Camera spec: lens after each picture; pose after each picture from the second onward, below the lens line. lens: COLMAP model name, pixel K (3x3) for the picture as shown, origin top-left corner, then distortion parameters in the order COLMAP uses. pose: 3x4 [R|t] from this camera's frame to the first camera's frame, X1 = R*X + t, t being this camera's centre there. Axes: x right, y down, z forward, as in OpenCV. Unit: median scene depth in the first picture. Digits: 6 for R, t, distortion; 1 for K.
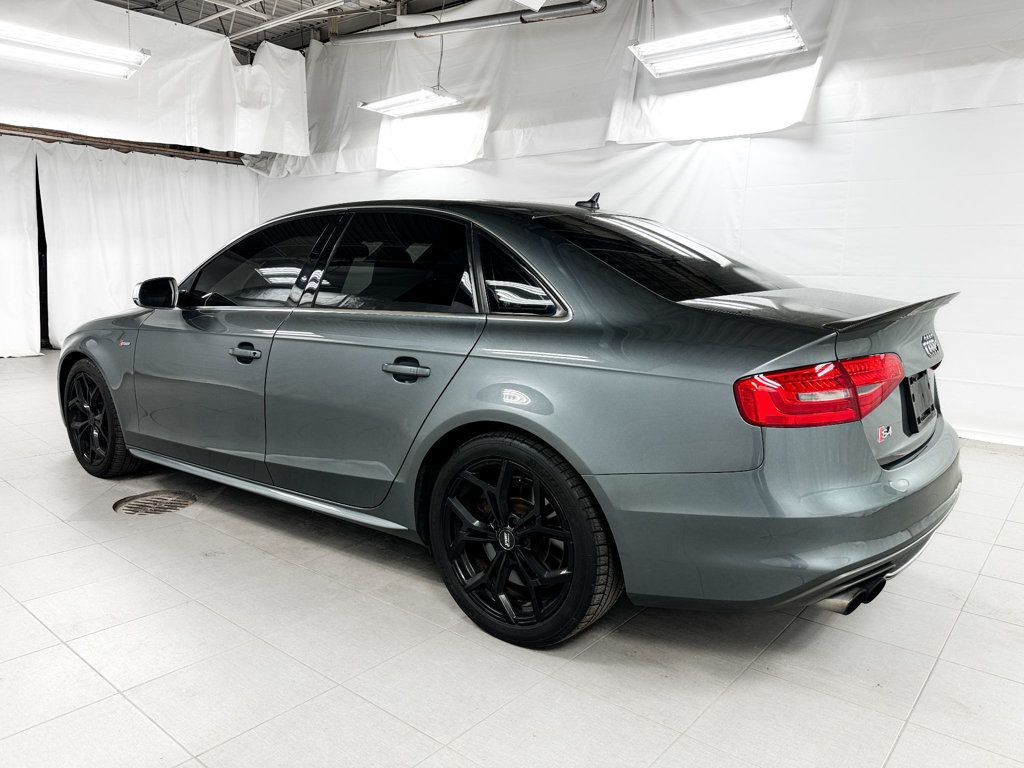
lens RADIAL K [[729.3, 0, 506.1], [0, 729.3, 385.2], [0, 0, 1]] dist [-0.012015, -0.007078]
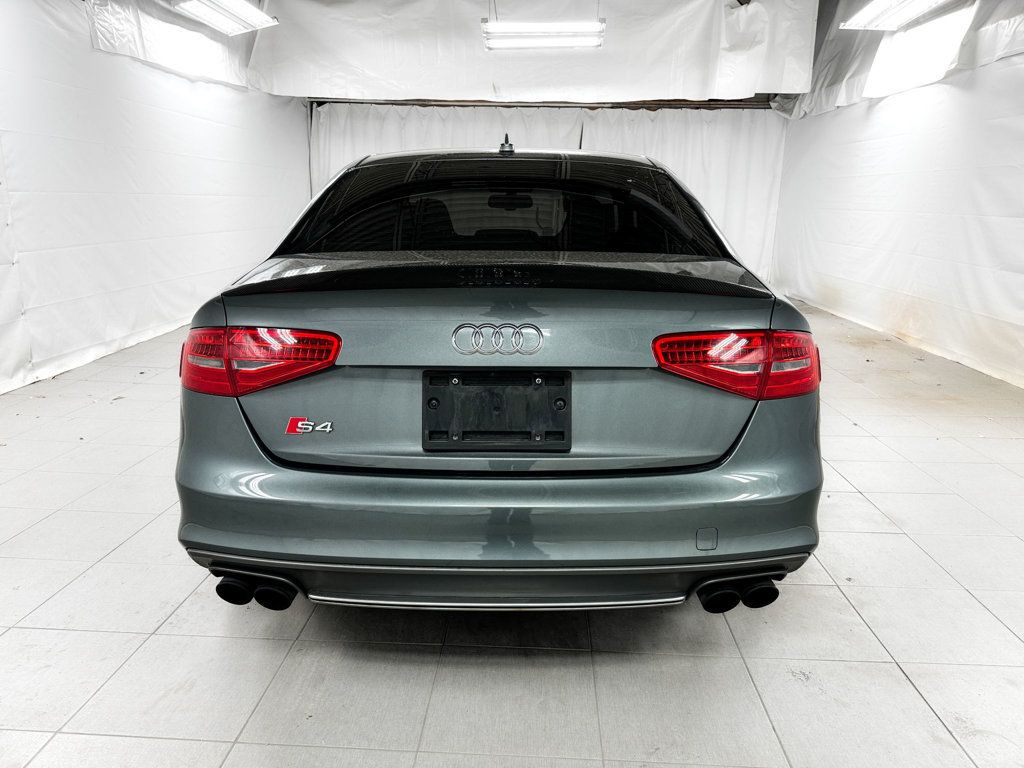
lens RADIAL K [[729.3, 0, 506.1], [0, 729.3, 385.2], [0, 0, 1]] dist [-0.012015, -0.007078]
pose [[0.599940, 0.175584, -0.780540, 0.293342], [-0.121730, 0.984294, 0.127854, -0.023503], [0.790730, 0.018311, 0.611891, 0.156217]]
